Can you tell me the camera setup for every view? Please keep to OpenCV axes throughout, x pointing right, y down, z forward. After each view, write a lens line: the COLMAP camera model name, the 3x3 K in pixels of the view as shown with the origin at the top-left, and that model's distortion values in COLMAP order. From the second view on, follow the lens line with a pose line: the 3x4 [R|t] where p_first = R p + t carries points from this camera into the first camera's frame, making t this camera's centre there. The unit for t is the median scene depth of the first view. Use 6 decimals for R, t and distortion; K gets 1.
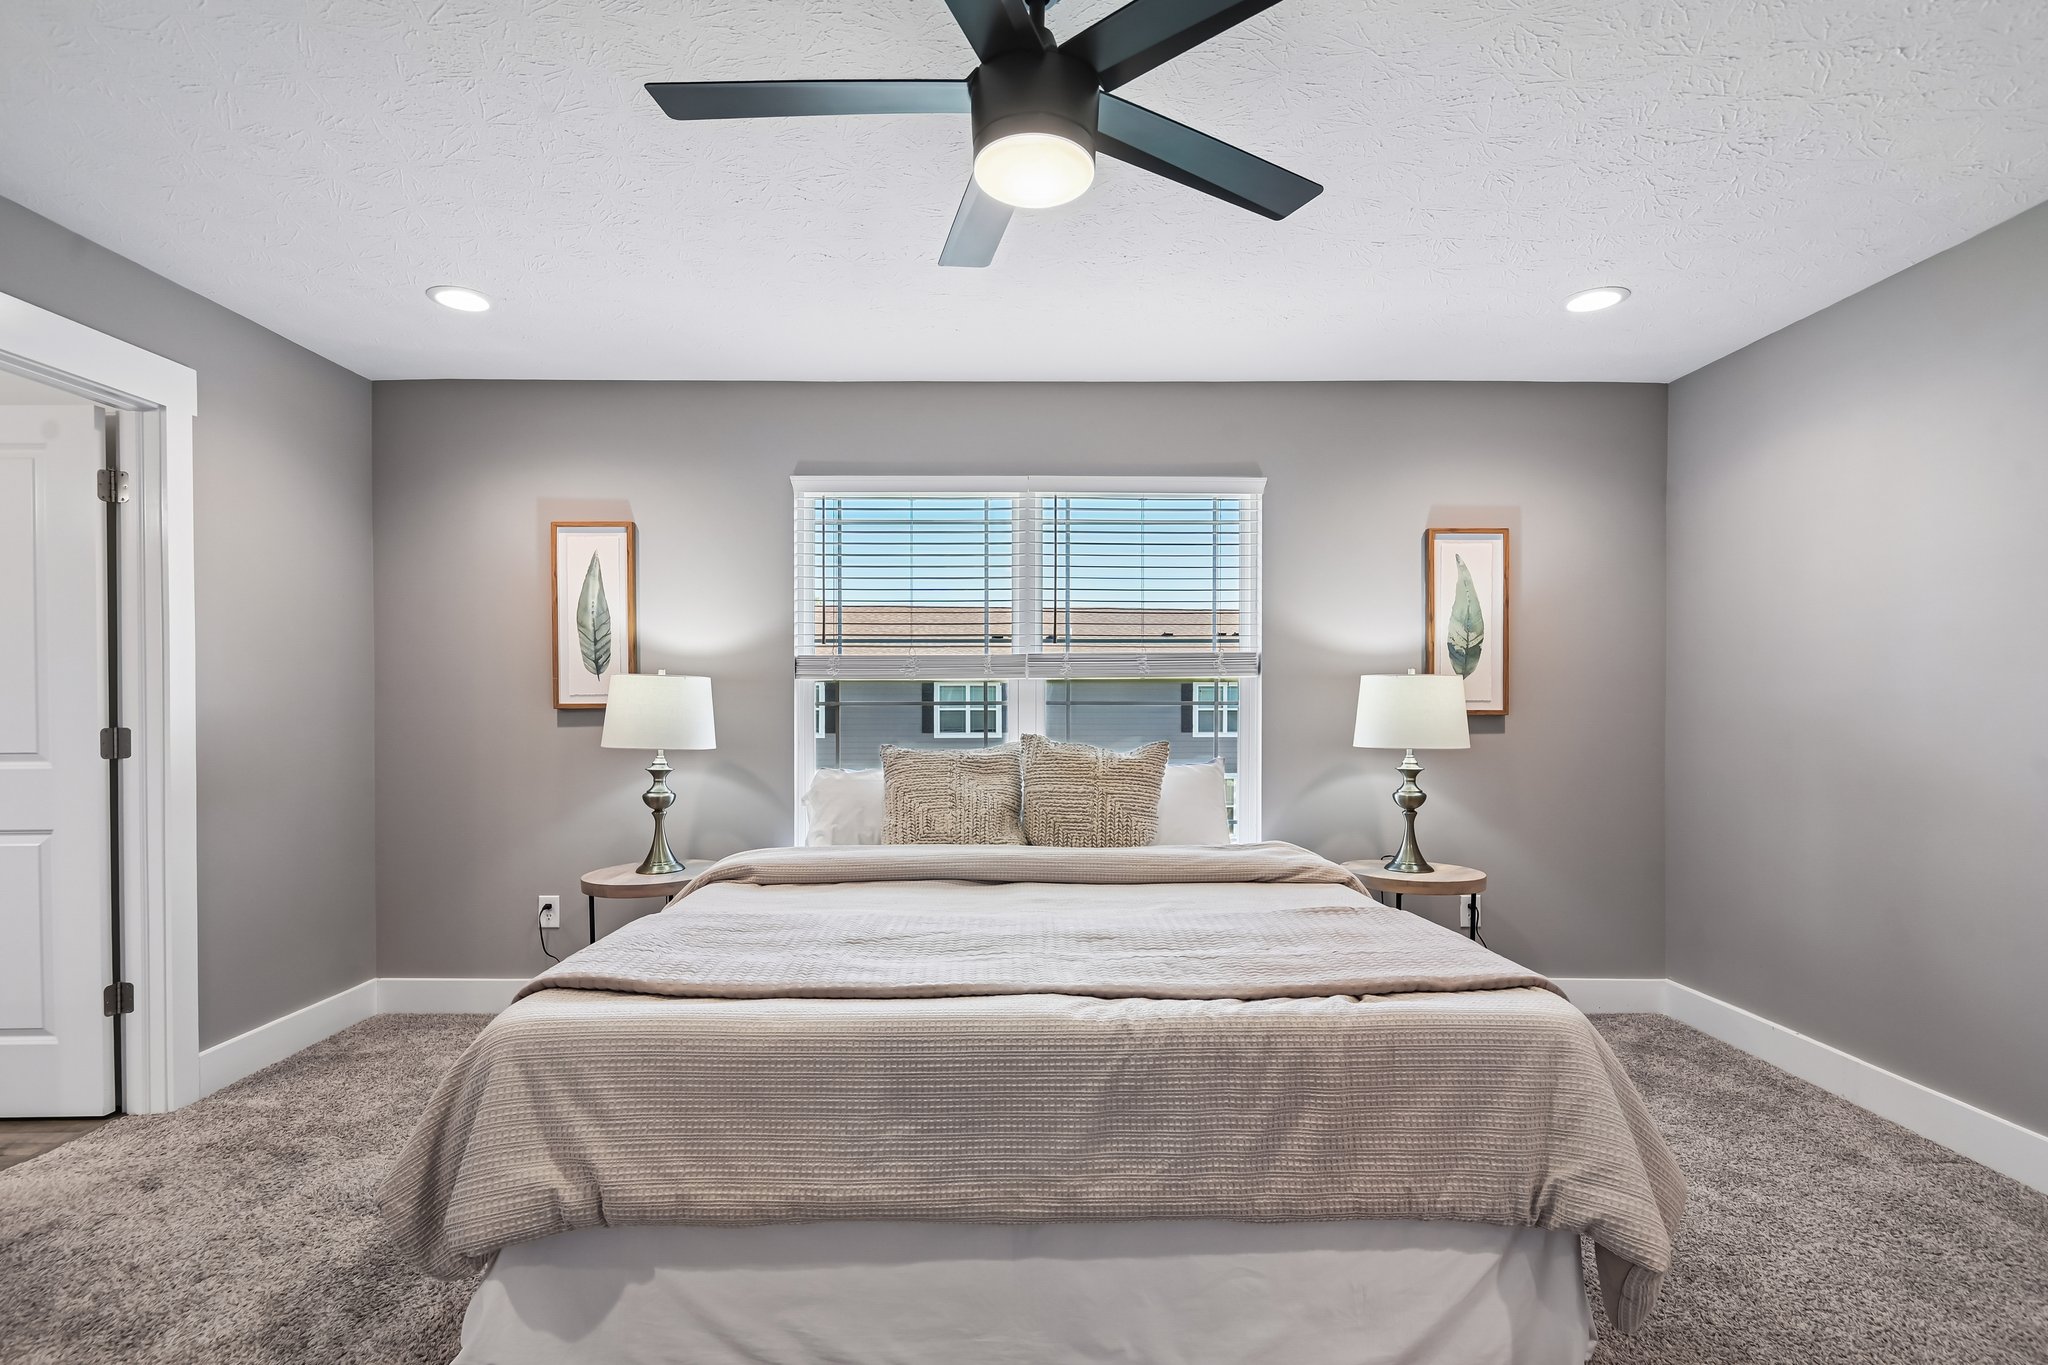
lens RADIAL K [[965.0, 0, 1016.6], [0, 965.0, 716.2], [0, 0, 1]] dist [0.002654, -0.000160]
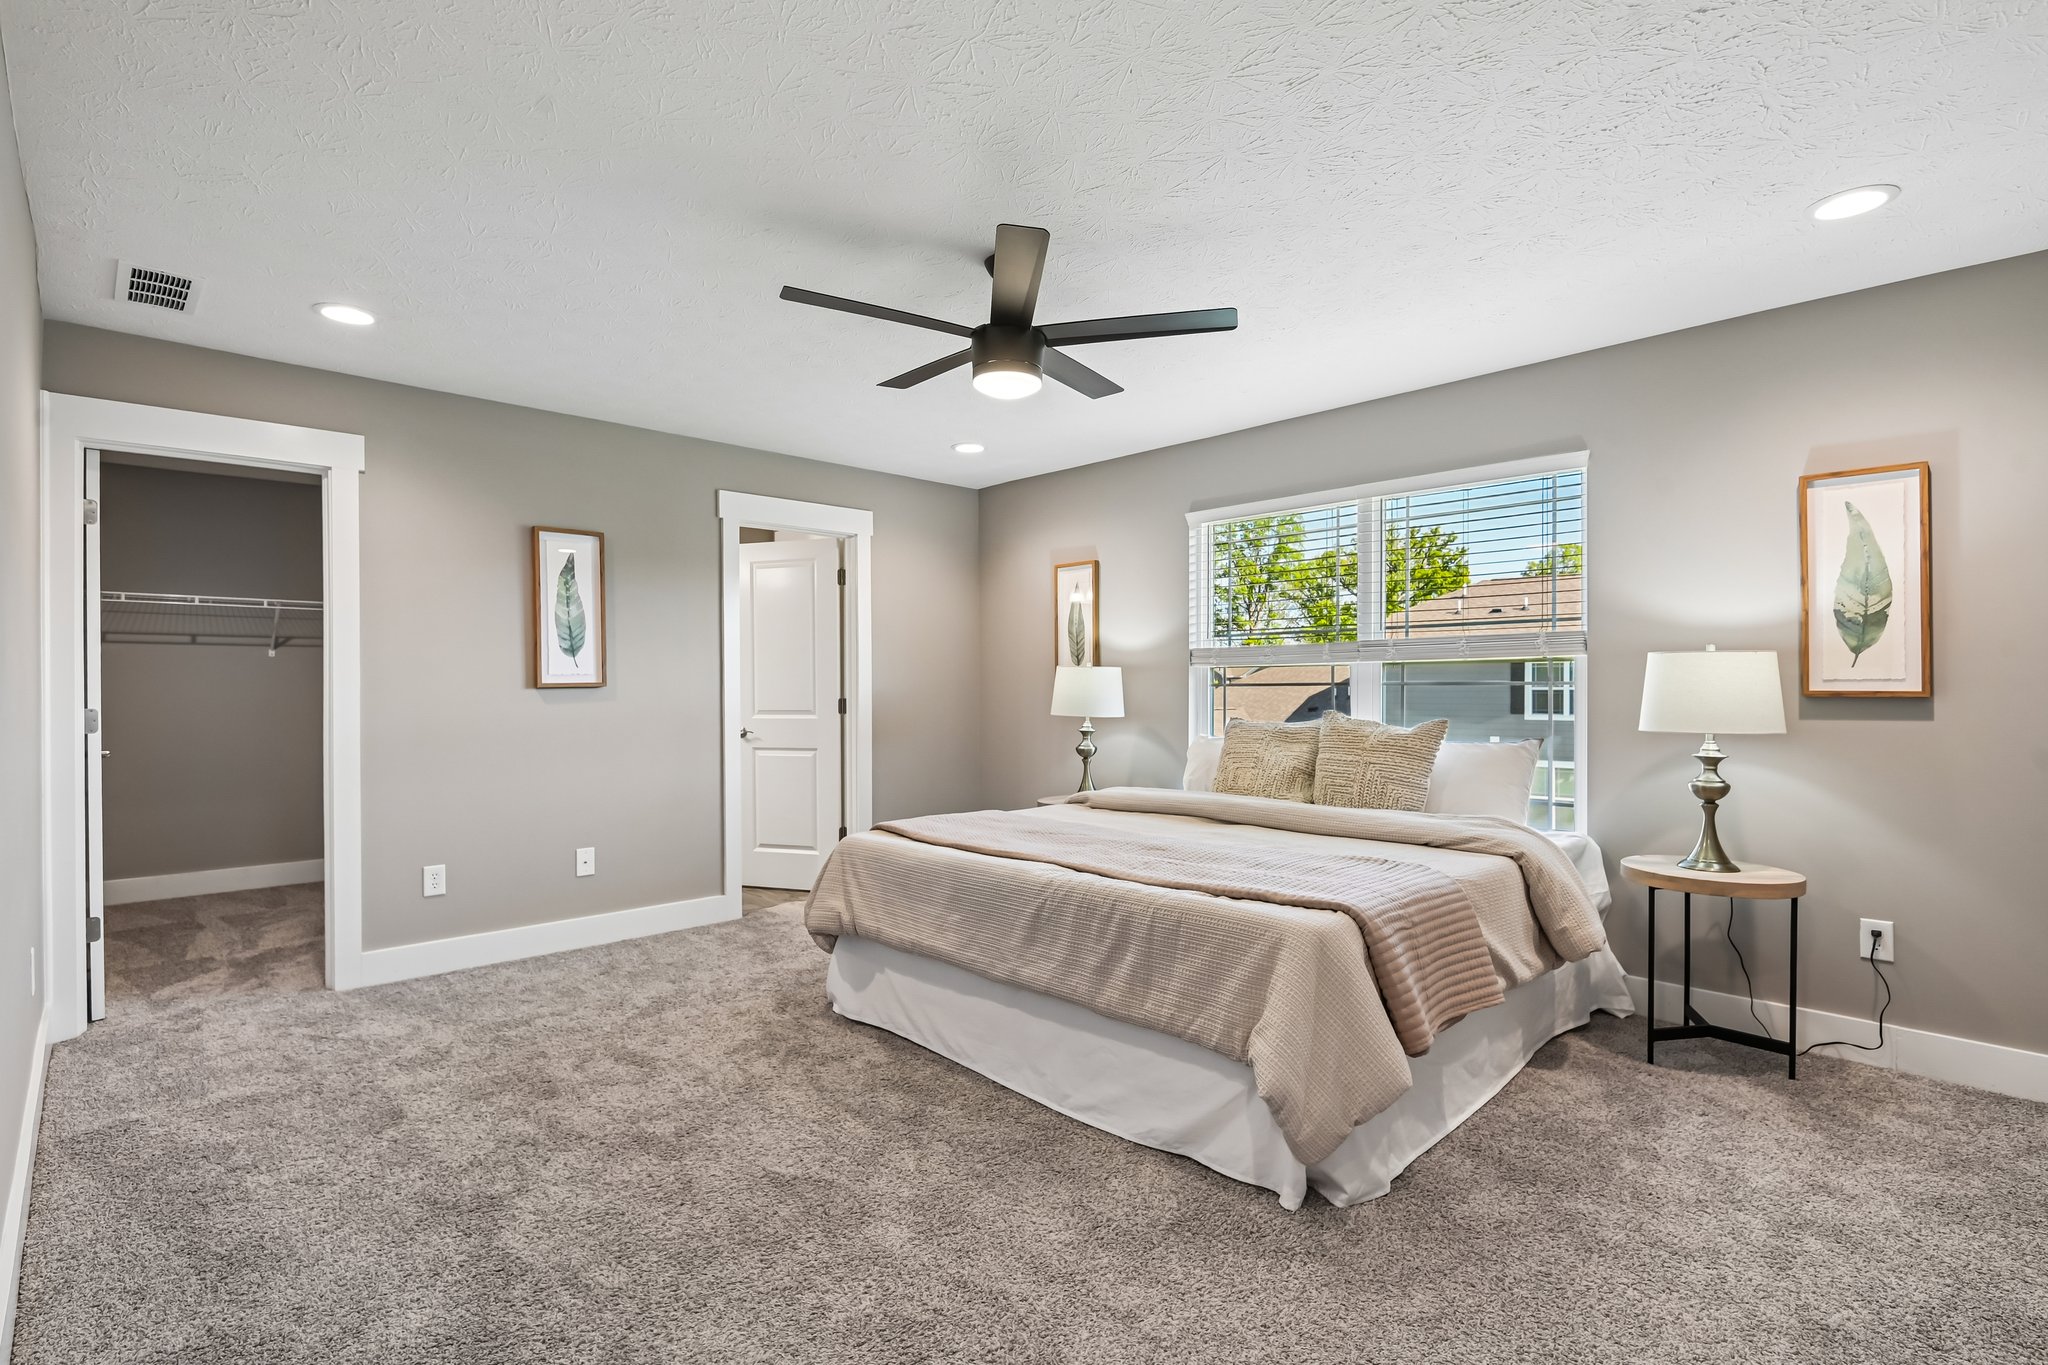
lens RADIAL K [[974.5, 0, 1014.2], [0, 974.5, 688.3], [0, 0, 1]] dist [-0.002753, -0.000941]
pose [[0.683840, -0.000507, -0.729631, 0.626360], [-0.004842, 0.999975, -0.005233, -0.000582], [0.729615, 0.007111, 0.683821, -0.093881]]
